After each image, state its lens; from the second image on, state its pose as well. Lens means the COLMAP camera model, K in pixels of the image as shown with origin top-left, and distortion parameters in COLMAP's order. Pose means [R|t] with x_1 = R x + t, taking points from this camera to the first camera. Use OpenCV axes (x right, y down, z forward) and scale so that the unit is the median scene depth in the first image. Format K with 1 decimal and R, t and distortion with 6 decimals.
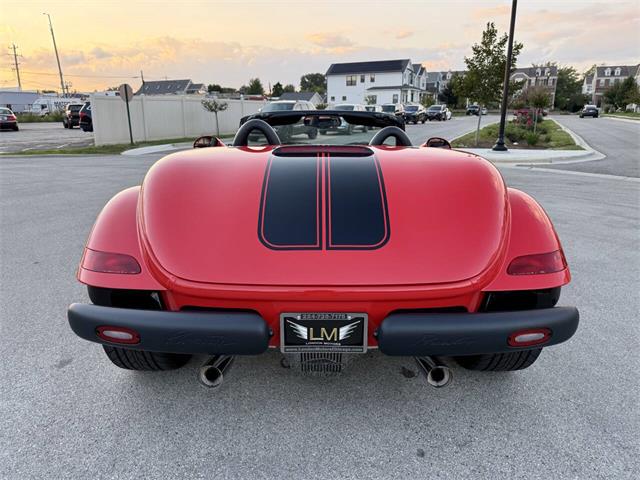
lens RADIAL K [[463.2, 0, 335.4], [0, 463.2, 250.1], [0, 0, 1]] dist [0.005655, 0.000627]
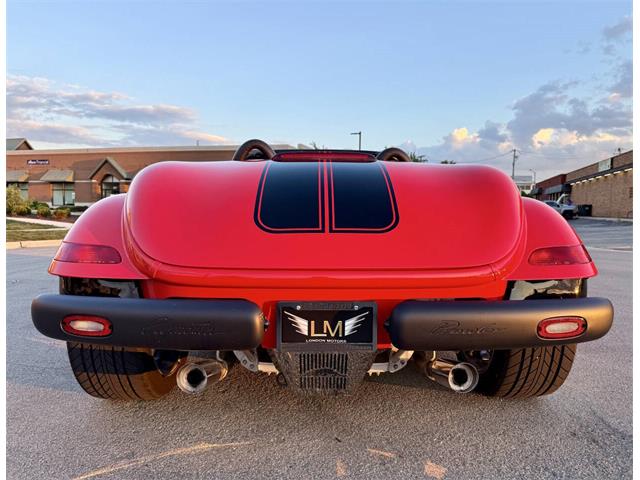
lens RADIAL K [[448.1, 0, 341.5], [0, 448.1, 246.1], [0, 0, 1]] dist [0.013538, -0.029590]
pose [[0.999823, -0.003937, 0.018383, -0.012279], [0.007358, 0.981772, -0.189918, 0.188829], [-0.017300, 0.190019, 0.981628, 0.145583]]
